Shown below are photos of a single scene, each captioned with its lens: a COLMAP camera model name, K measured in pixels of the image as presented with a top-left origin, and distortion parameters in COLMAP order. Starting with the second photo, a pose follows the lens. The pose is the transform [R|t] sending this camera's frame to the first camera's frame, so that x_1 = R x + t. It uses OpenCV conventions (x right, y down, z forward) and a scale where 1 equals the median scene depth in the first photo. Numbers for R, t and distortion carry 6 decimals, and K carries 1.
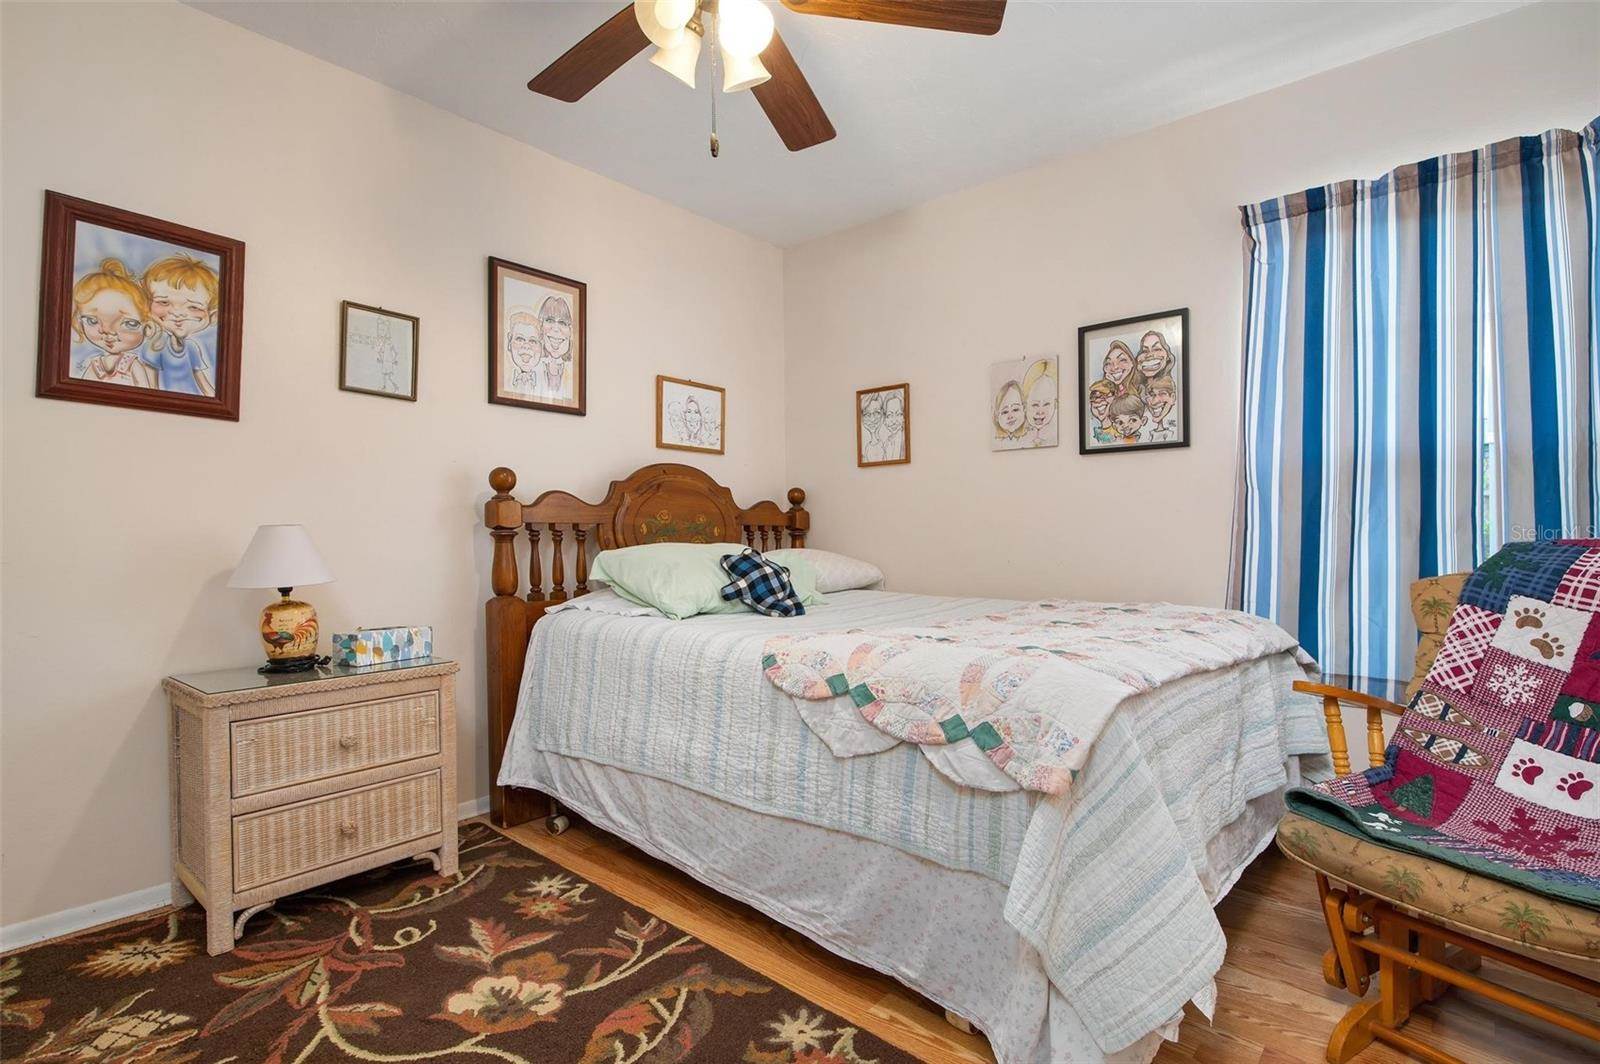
lens RADIAL K [[743.8, 0, 805.8], [0, 743.8, 535.0], [0, 0, 1]] dist [0.002507, -0.010674]
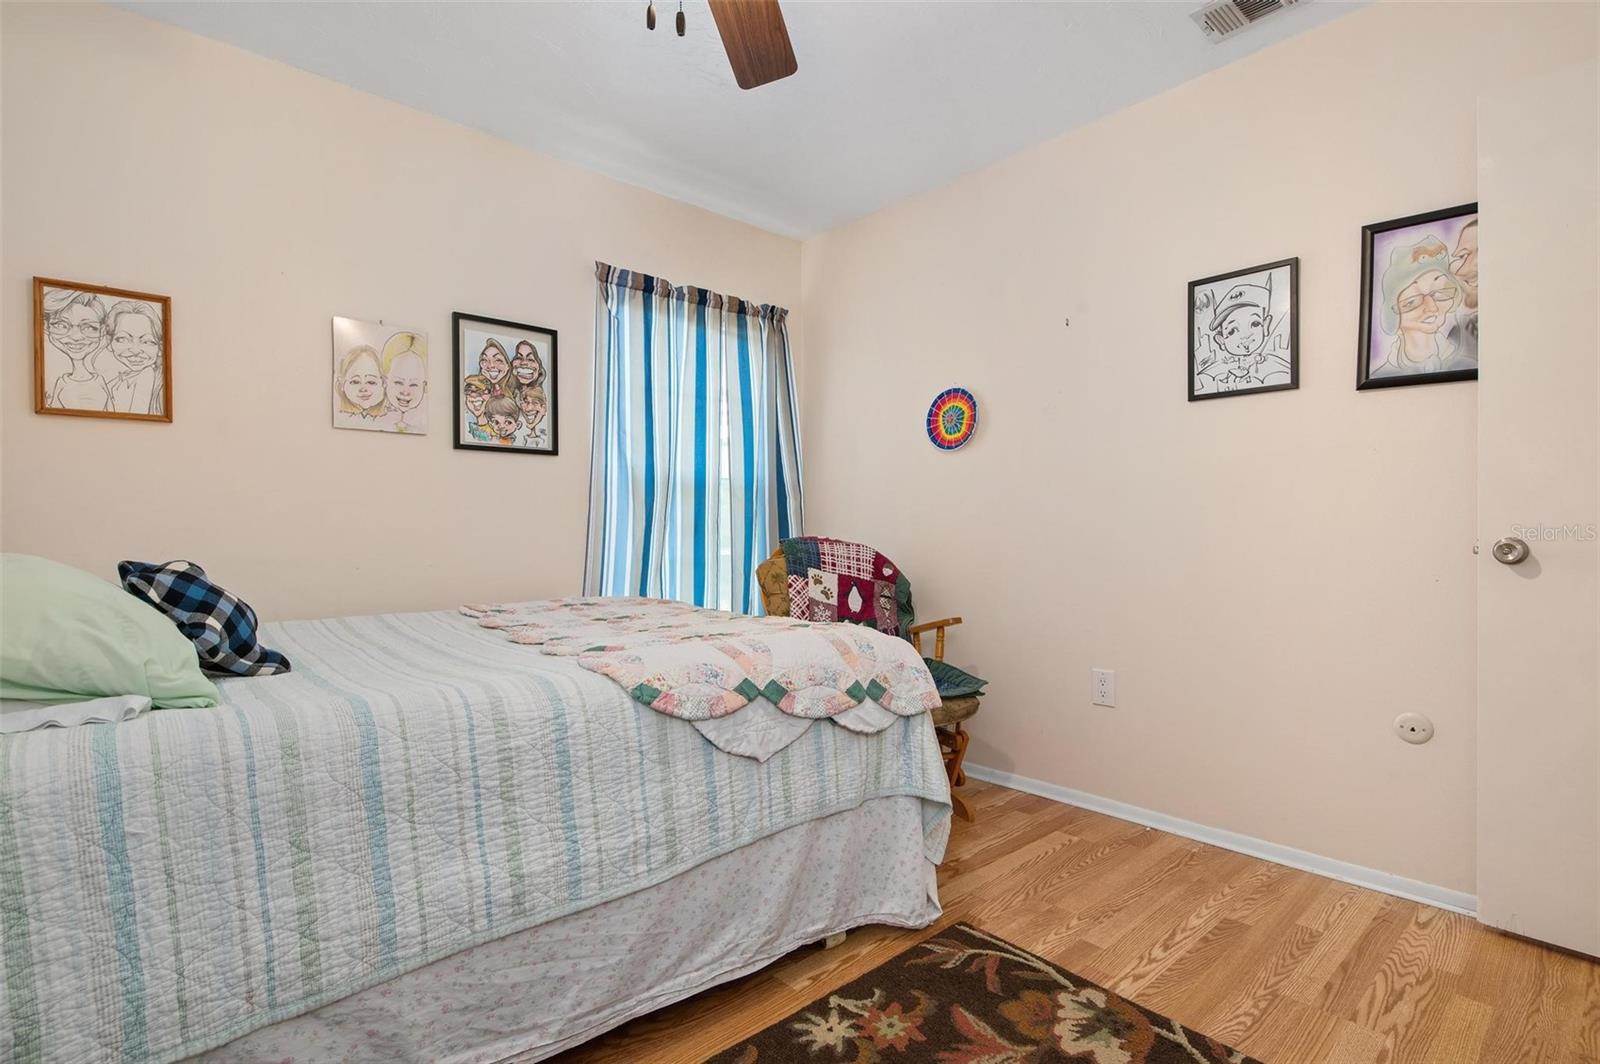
lens RADIAL K [[758.7, 0, 798.2], [0, 758.7, 528.0], [0, 0, 1]] dist [0.013364, -0.011231]
pose [[0.139444, 0.007771, 0.990199, -0.599413], [0.001367, 0.999967, -0.008040, -0.000564], [-0.990229, 0.002474, 0.139429, 0.518774]]
